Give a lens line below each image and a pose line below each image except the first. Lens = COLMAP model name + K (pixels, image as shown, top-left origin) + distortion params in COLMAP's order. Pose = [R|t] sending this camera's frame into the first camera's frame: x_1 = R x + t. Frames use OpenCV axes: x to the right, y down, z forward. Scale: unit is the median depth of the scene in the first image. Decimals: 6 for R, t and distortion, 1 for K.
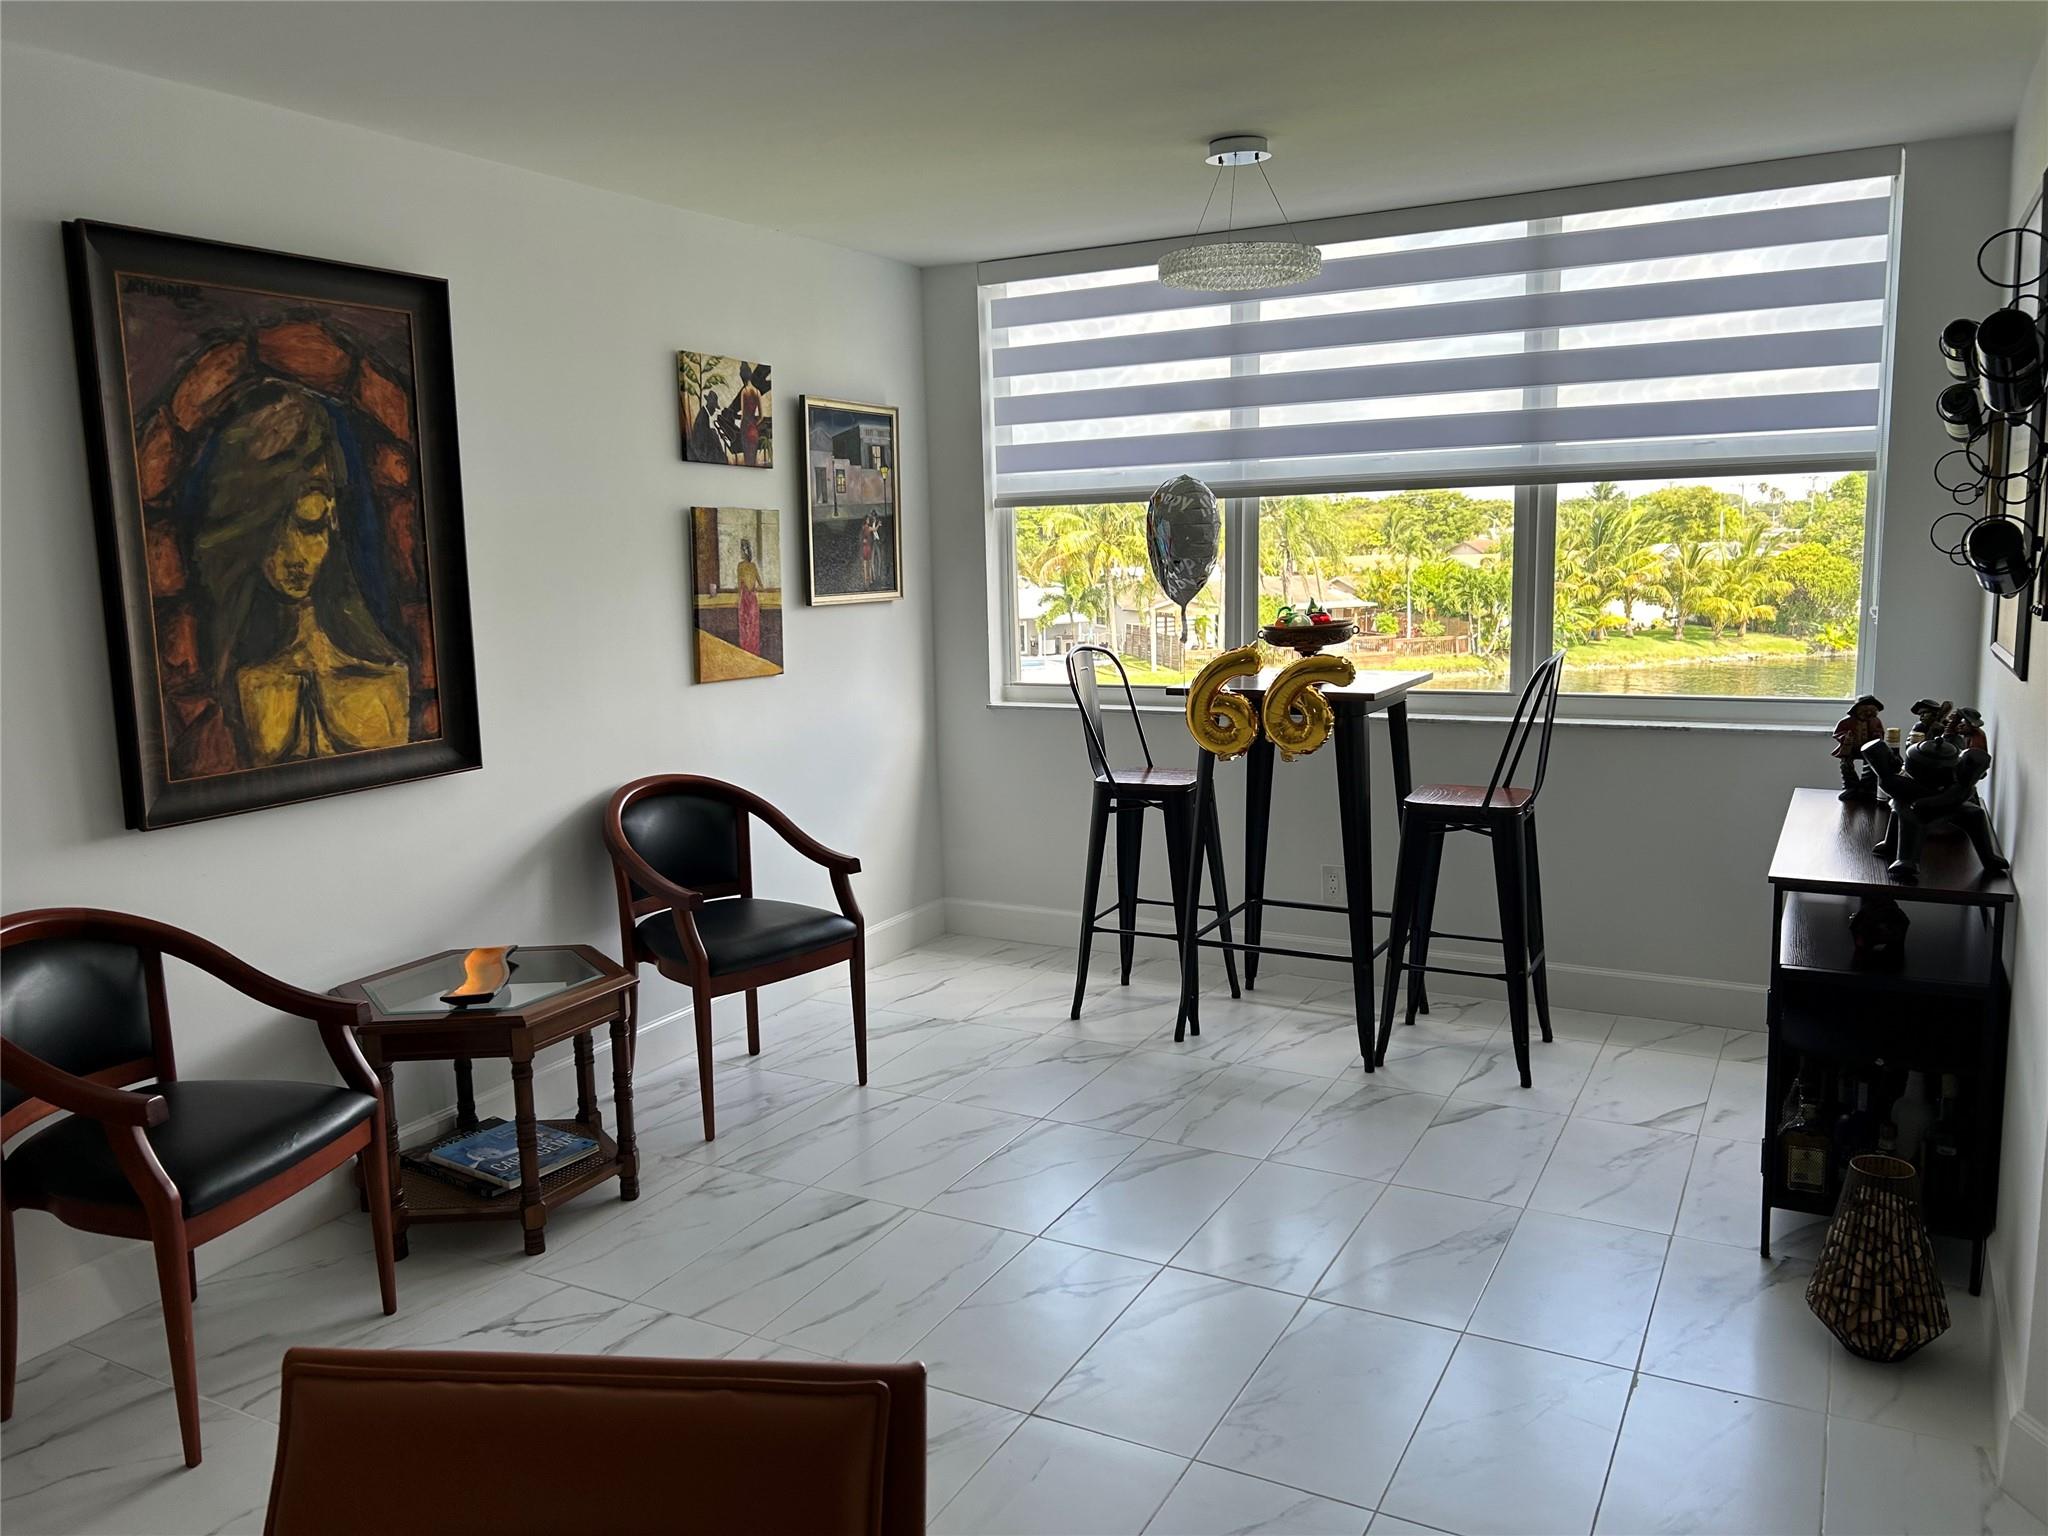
lens RADIAL K [[1556.8, 0, 1024.5], [0, 1556.8, 765.6], [0, 0, 1]] dist [0.041171, -0.003322]
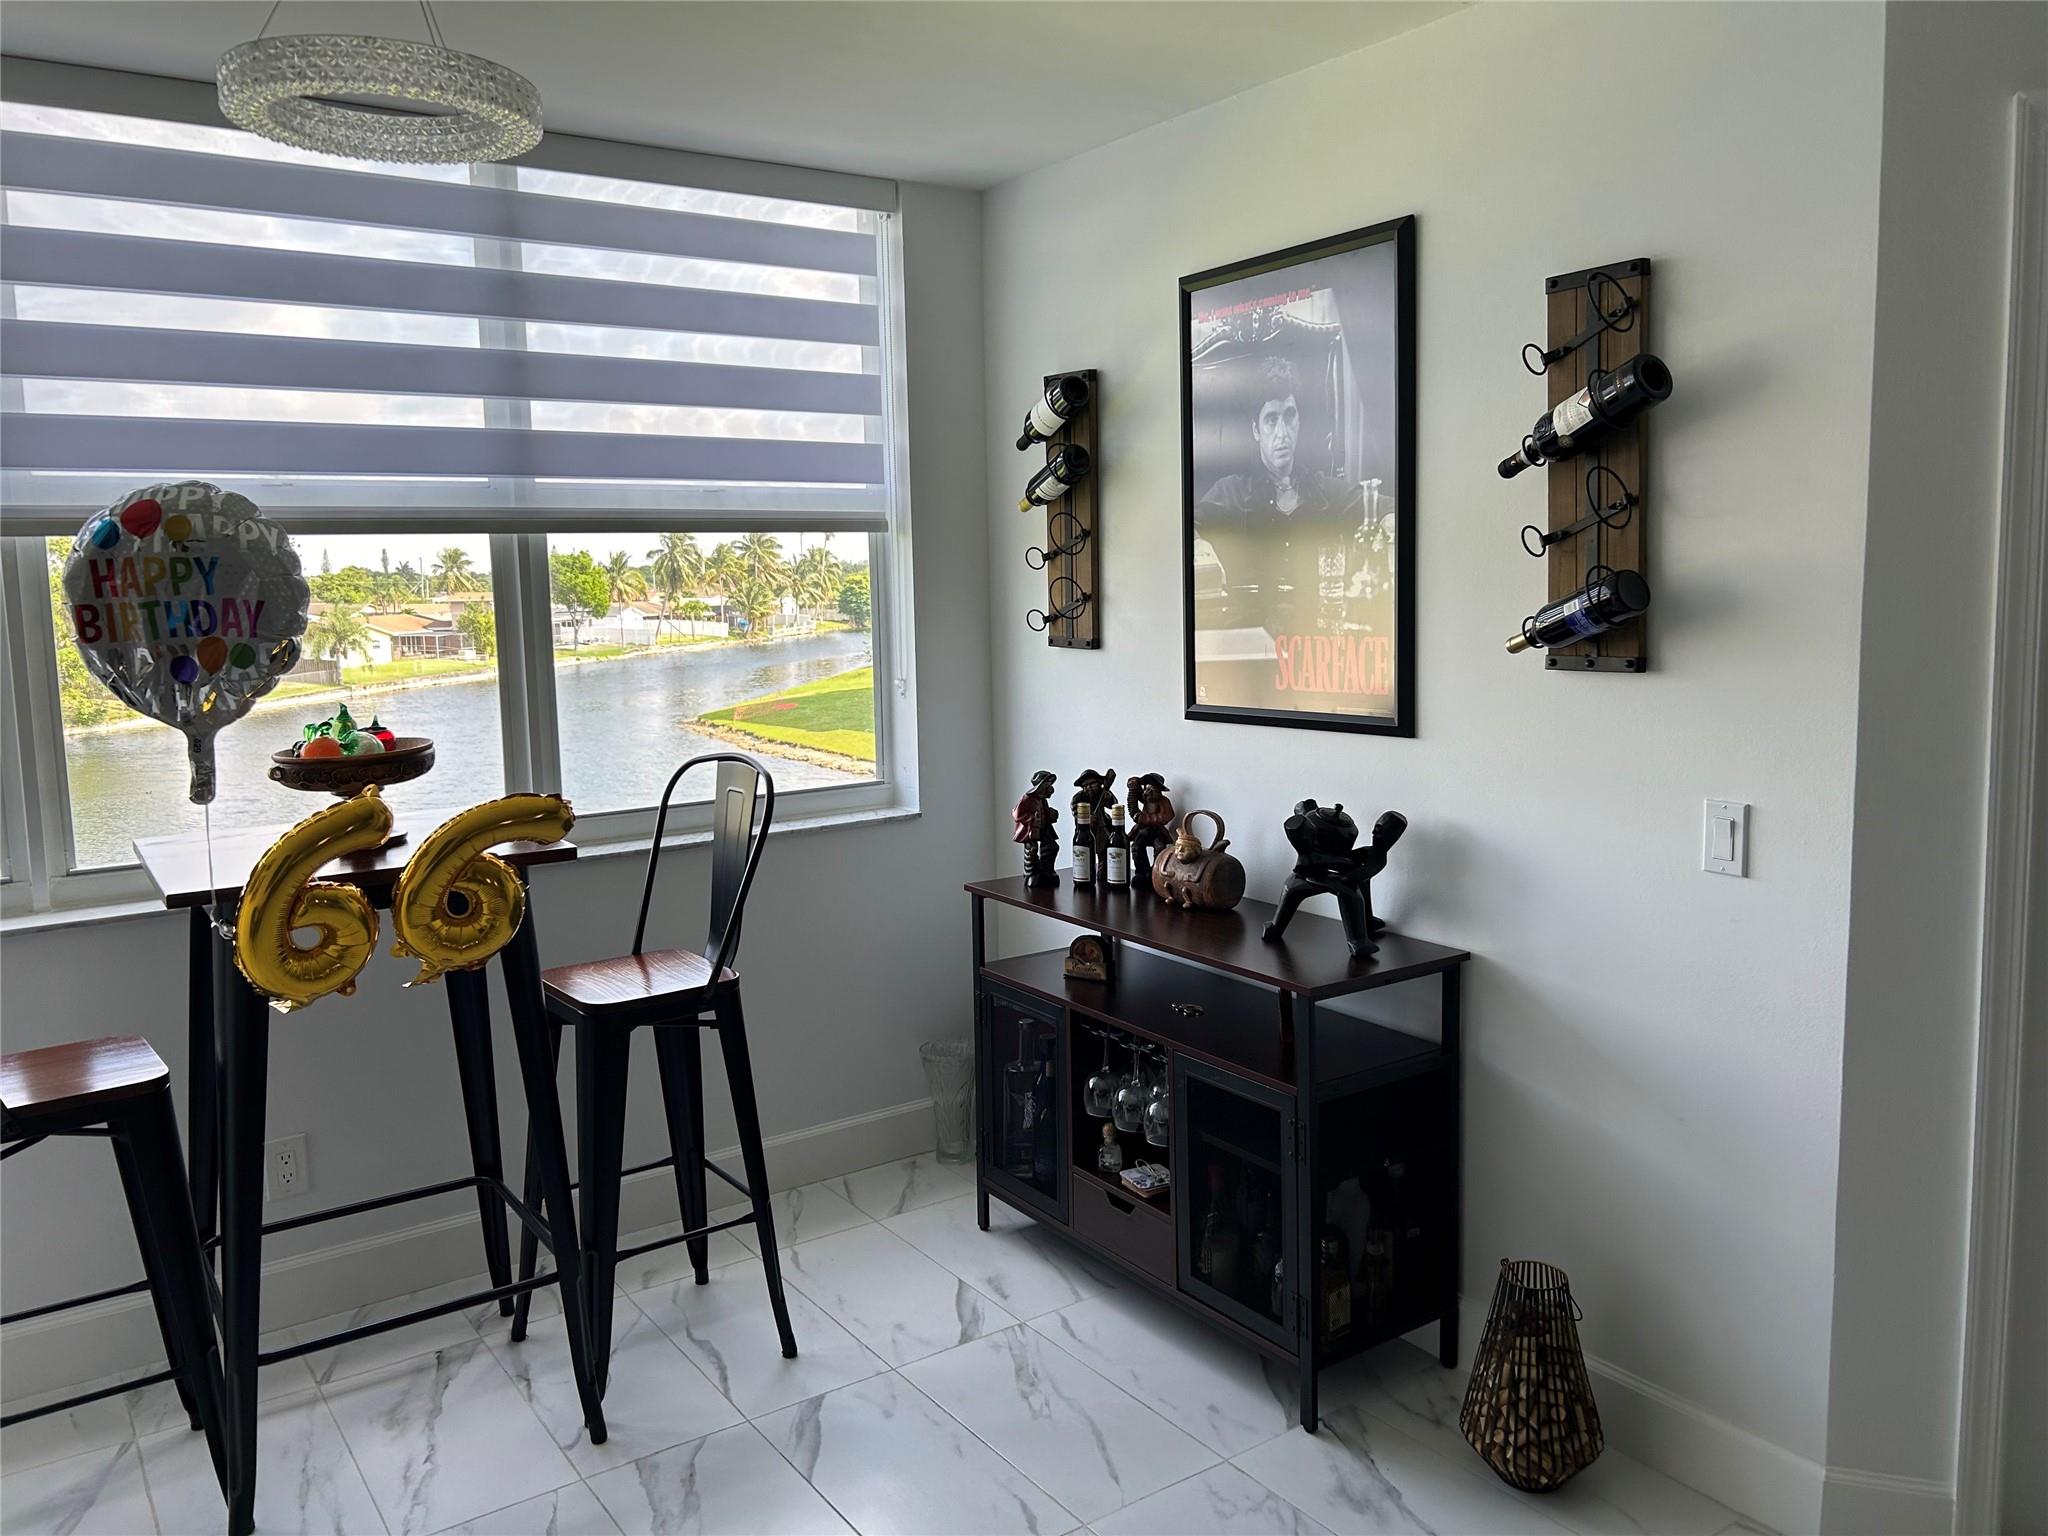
lens RADIAL K [[1556.8, 0, 1023.1], [0, 1556.8, 760.5], [0, 0, 1]] dist [0.041171, -0.003322]
pose [[0.458144, -0.090220, 0.884288, -0.449408], [0.142226, 0.989459, 0.027263, -0.130638], [-0.877426, 0.113278, 0.466146, 0.986938]]
